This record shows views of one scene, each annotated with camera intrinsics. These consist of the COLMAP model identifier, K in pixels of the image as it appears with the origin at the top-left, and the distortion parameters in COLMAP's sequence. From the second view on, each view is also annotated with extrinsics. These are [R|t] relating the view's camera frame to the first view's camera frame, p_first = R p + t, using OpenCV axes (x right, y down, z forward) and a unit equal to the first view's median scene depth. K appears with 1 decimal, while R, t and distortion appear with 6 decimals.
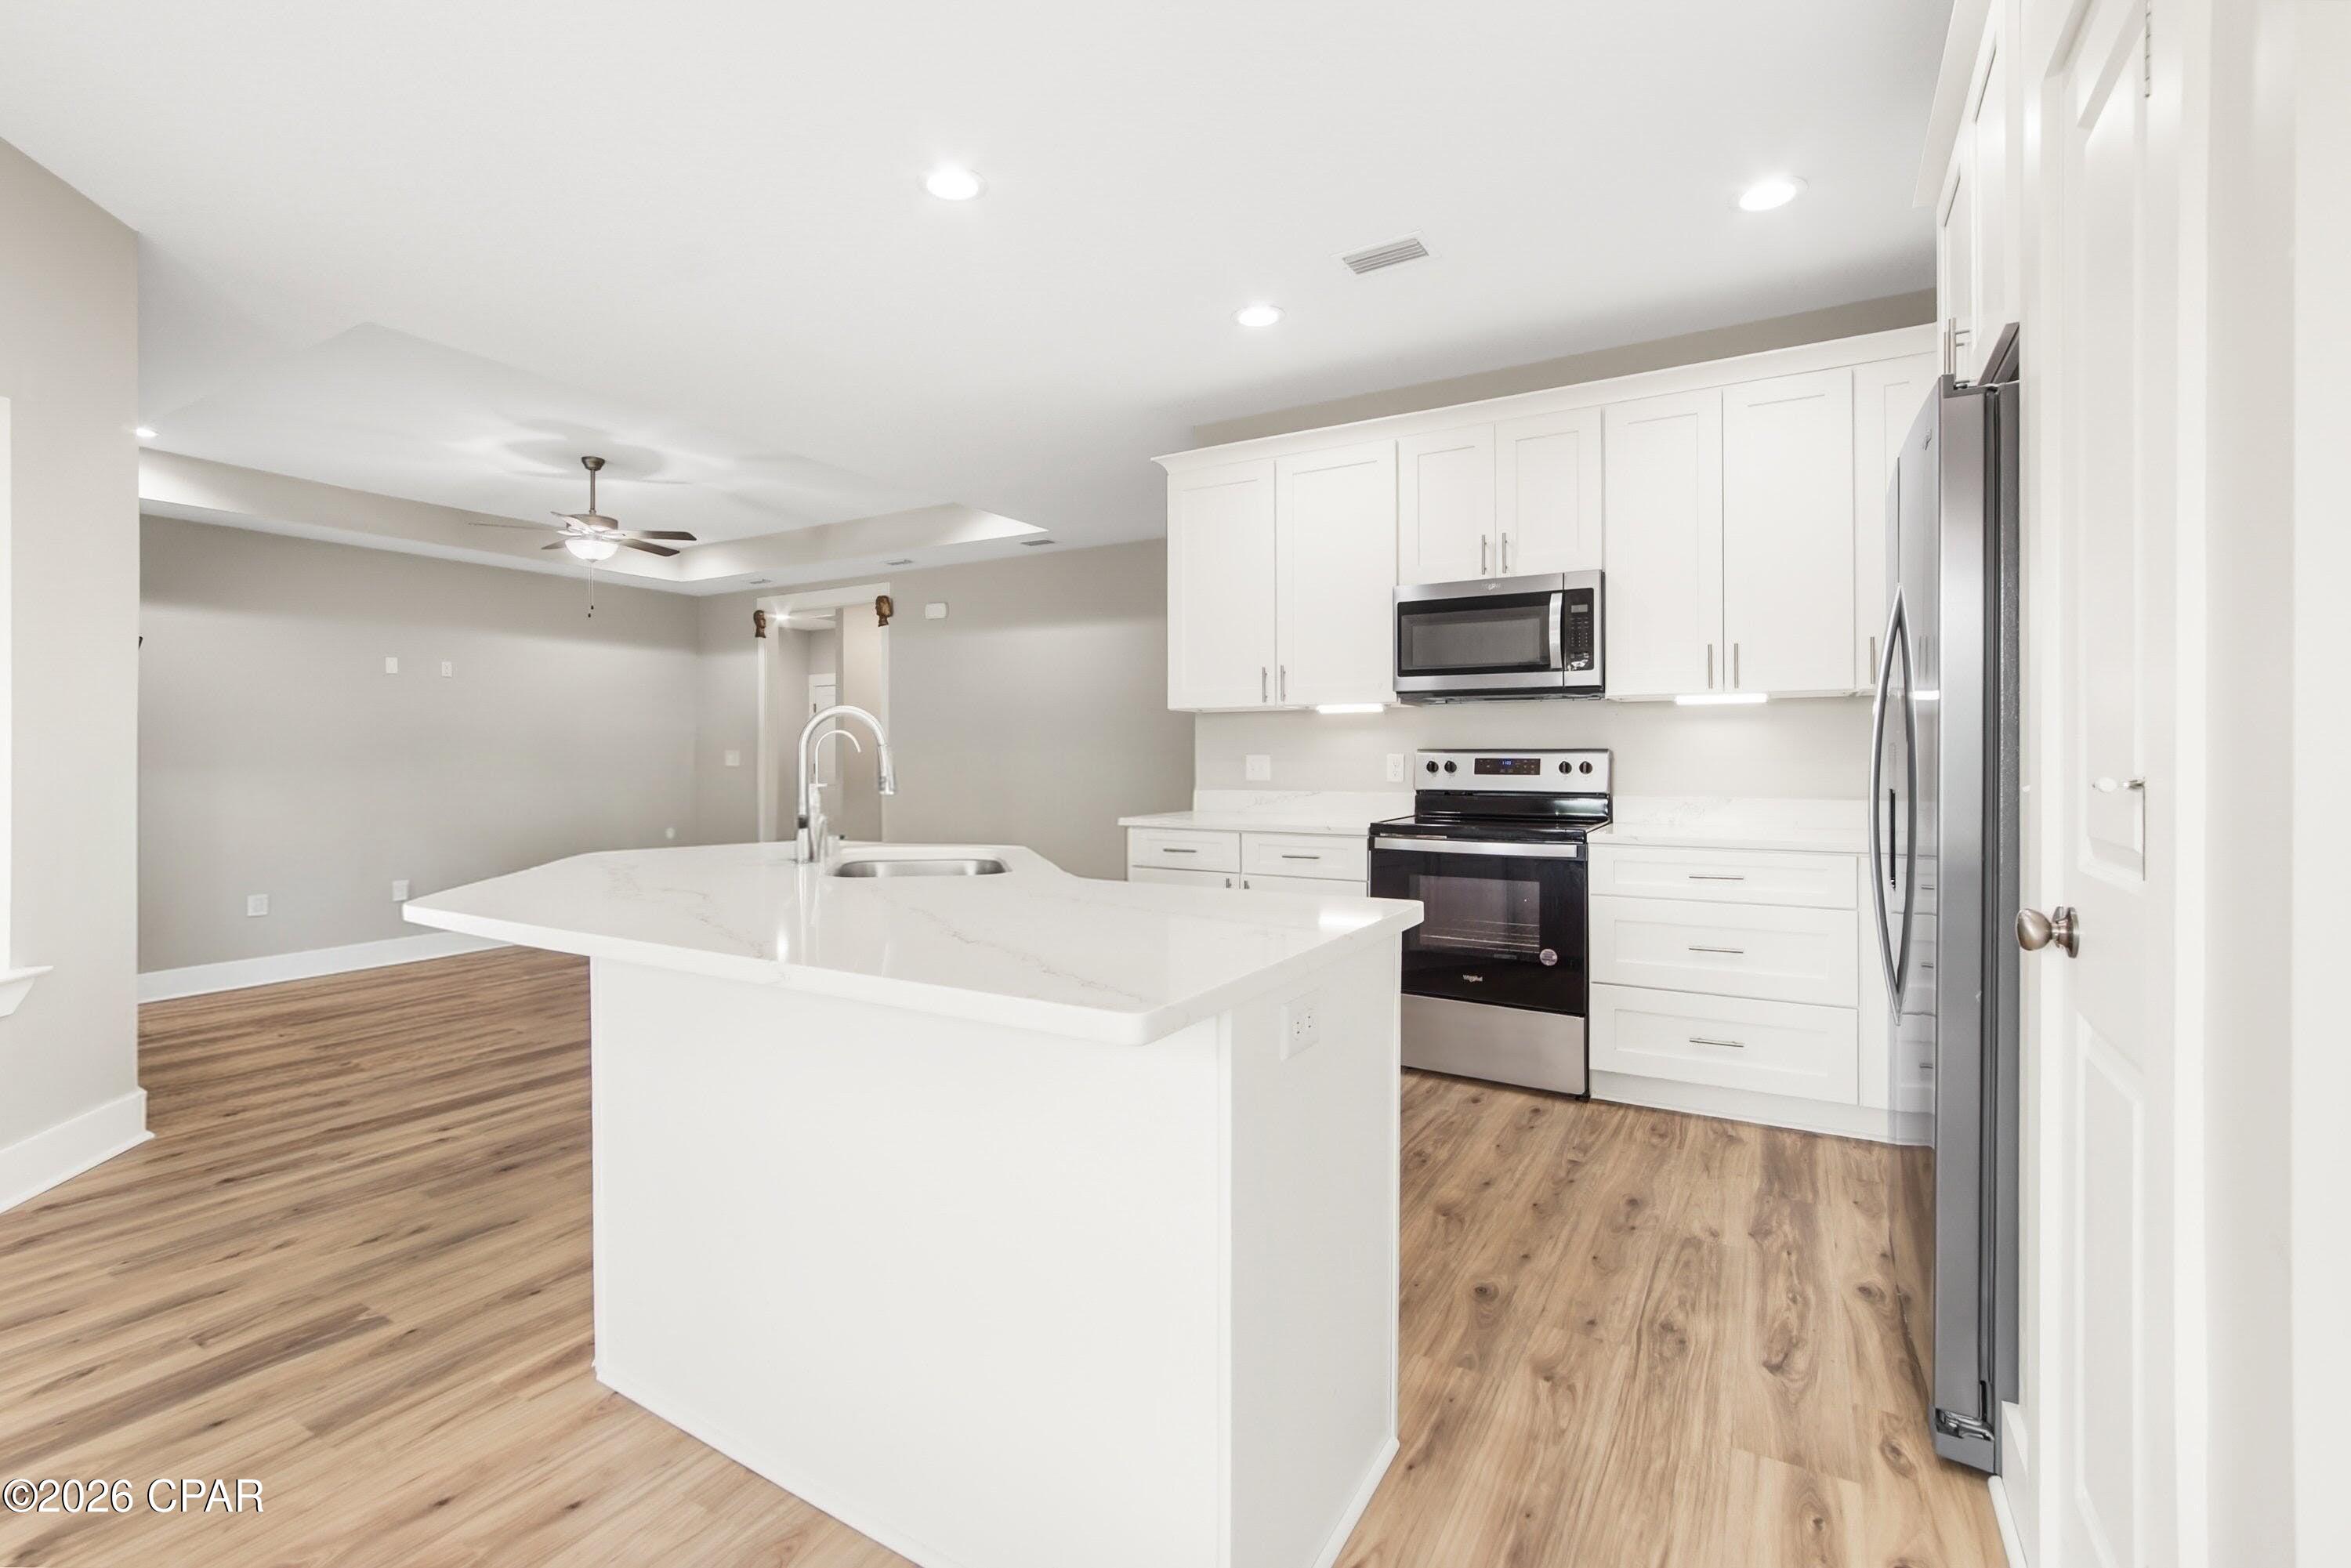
lens RADIAL K [[1047.8, 0, 1165.5], [0, 1047.8, 762.7], [0, 0, 1]] dist [0.013580, -0.000003]
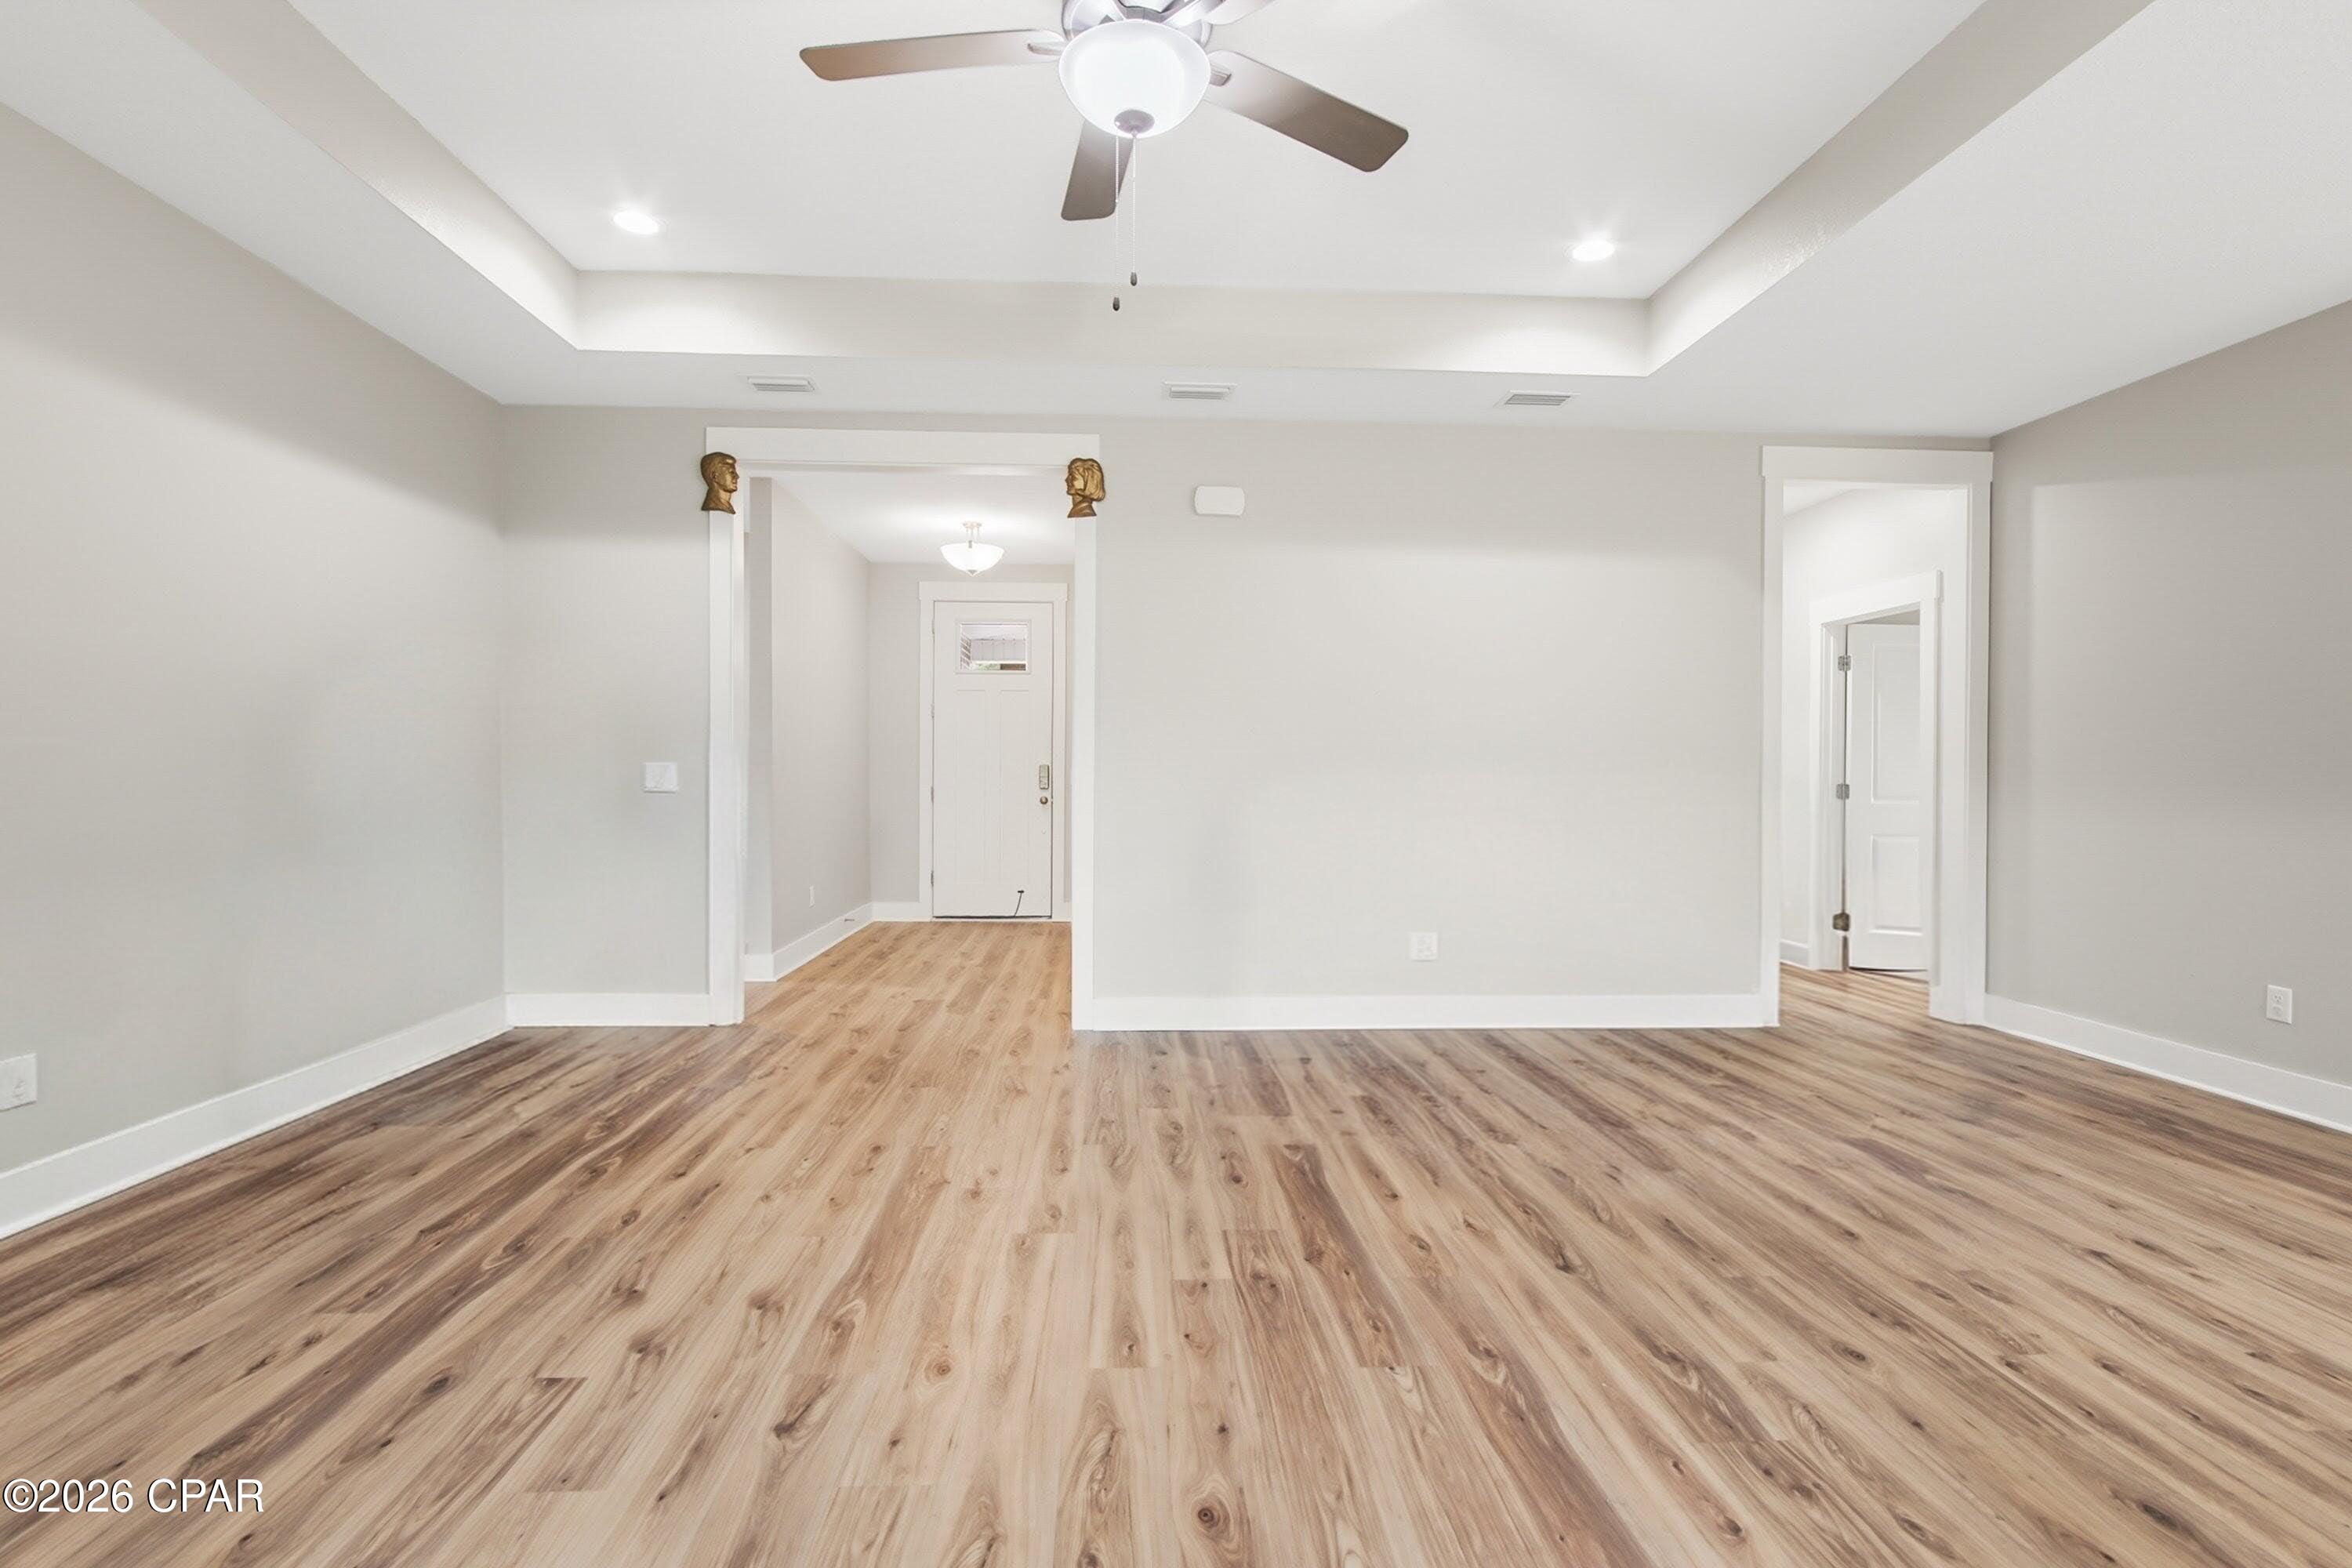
lens RADIAL K [[1060.6, 0, 1151.6], [0, 1060.6, 784.2], [0, 0, 1]] dist [-0.026594, 0.013739]
pose [[0.835034, 0.004084, 0.550183, -0.528621], [-0.009247, 0.999935, 0.006612, -0.002219], [-0.550120, -0.010609, 0.835018, 0.545453]]
